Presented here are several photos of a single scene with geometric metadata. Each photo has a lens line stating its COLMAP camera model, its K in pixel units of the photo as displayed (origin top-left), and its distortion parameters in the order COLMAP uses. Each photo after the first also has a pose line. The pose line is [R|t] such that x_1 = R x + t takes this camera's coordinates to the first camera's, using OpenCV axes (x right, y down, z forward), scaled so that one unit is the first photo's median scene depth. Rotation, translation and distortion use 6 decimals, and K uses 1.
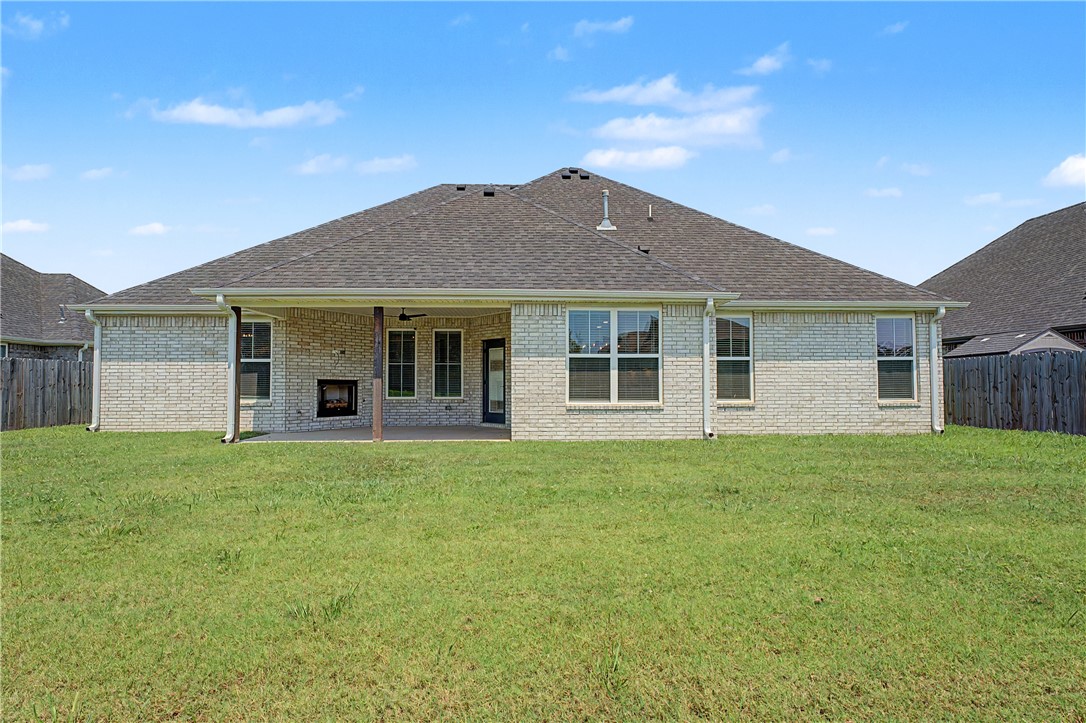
lens RADIAL K [[505.6, 0, 544.6], [0, 505.6, 371.9], [0, 0, 1]] dist [-0.016048, -0.000417]
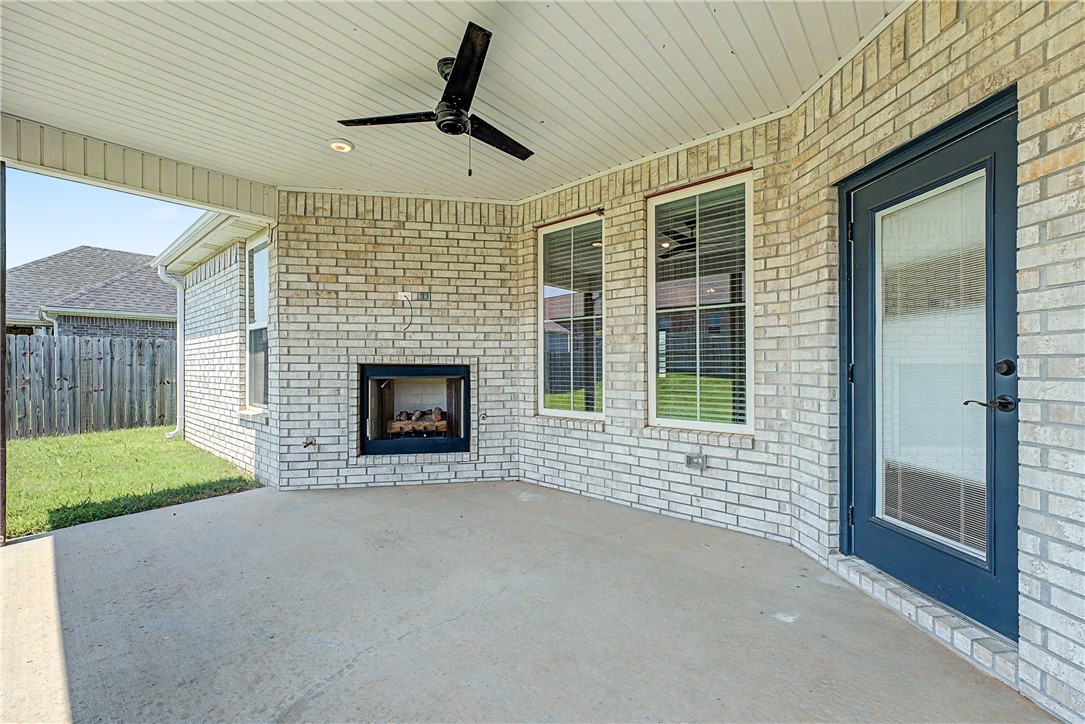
lens RADIAL K [[436.5, 0, 544.7], [0, 436.5, 365.6], [0, 0, 1]] dist [-0.000693, 0.001444]
pose [[0.736540, -0.000088, -0.676394, -0.096852], [0.016799, 0.999694, 0.018163, 0.012378], [0.676185, -0.024740, 0.736316, 0.847273]]
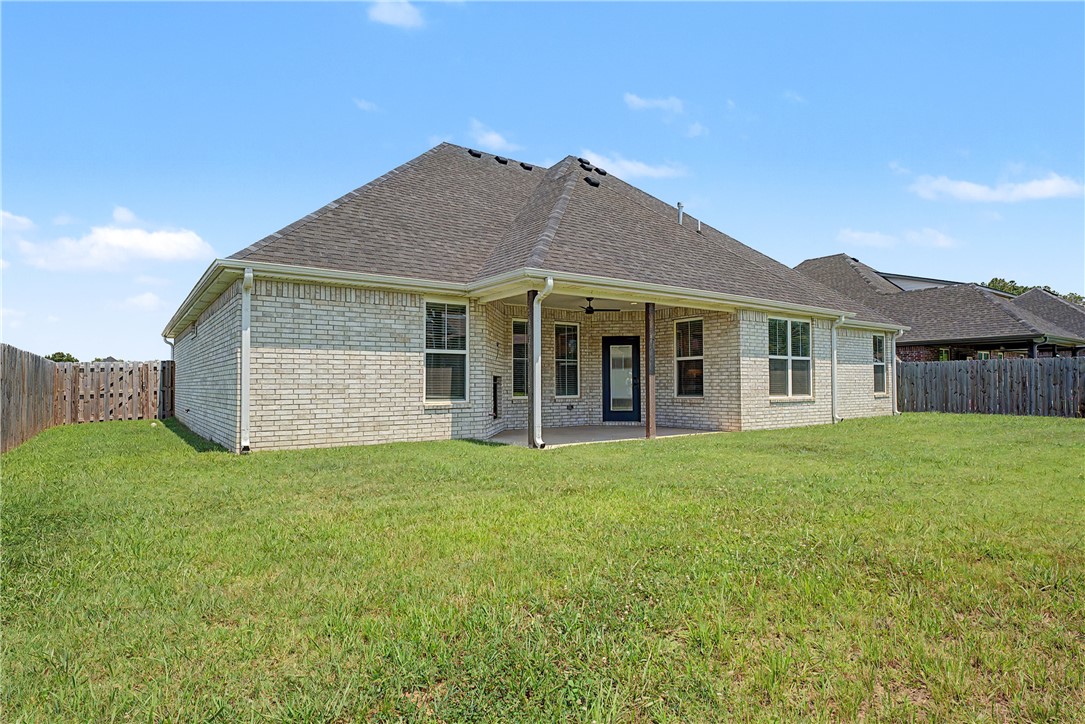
lens RADIAL K [[592.9, 0, 541.4], [0, 592.9, 359.3], [0, 0, 1]] dist [-0.030546, -0.000237]
pose [[0.837520, 0.022193, 0.545955, -0.930533], [-0.012206, 0.999685, -0.021914, 0.007984], [-0.546270, 0.011689, 0.837528, 0.118916]]
